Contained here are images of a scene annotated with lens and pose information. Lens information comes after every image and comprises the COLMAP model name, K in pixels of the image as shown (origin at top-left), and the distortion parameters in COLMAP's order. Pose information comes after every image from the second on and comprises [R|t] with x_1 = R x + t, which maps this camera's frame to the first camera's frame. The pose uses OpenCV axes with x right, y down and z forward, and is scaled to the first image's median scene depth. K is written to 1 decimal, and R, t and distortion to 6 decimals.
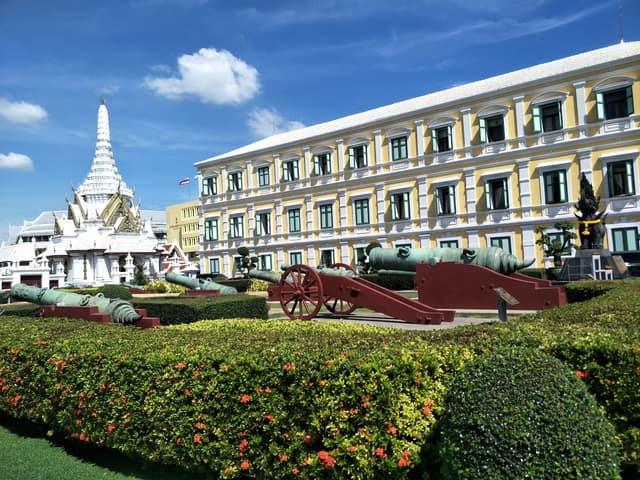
lens RADIAL K [[501.6, 0, 320.0], [0, 501.6, 240.0], [0, 0, 1]] dist [0.005084, 0.003227]
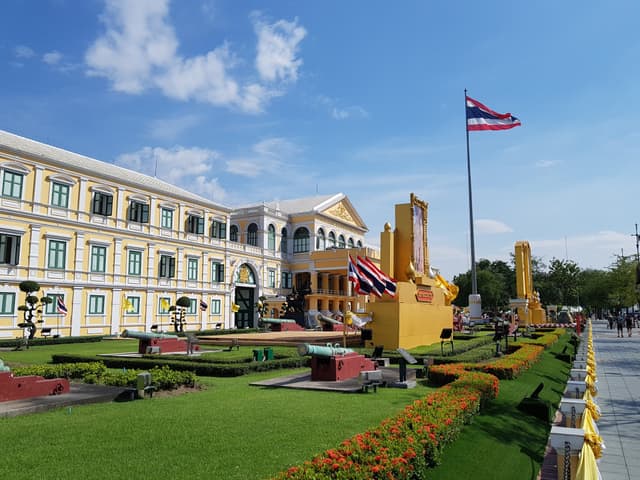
lens RADIAL K [[501.6, 0, 320.0], [0, 501.6, 240.0], [0, 0, 1]] dist [0.005084, 0.003227]
pose [[-0.170491, 0.191906, 0.966491, -1.032293], [-0.044845, 0.978324, -0.202166, 0.094548], [-0.984338, -0.077809, -0.158189, 0.807001]]
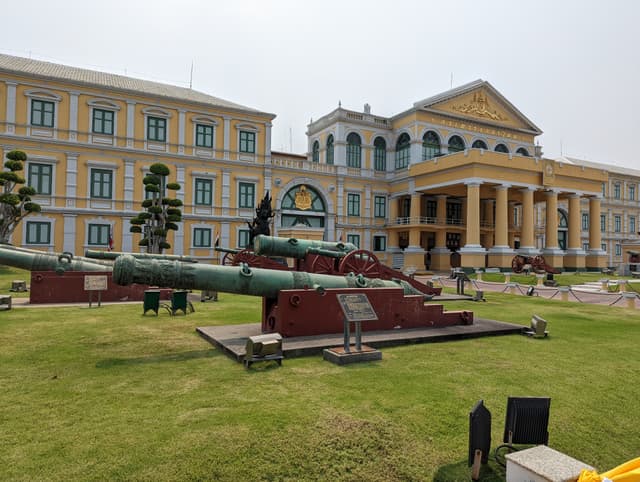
lens RADIAL K [[436.2, 0, 306.9], [0, 436.2, 241.5], [0, 0, 1]] dist [0.010196, 0.001183]
pose [[0.416299, 0.074656, 0.906157, -0.695308], [-0.092845, 0.994904, -0.039313, 0.063337], [-0.904475, -0.067766, 0.421109, 0.544229]]
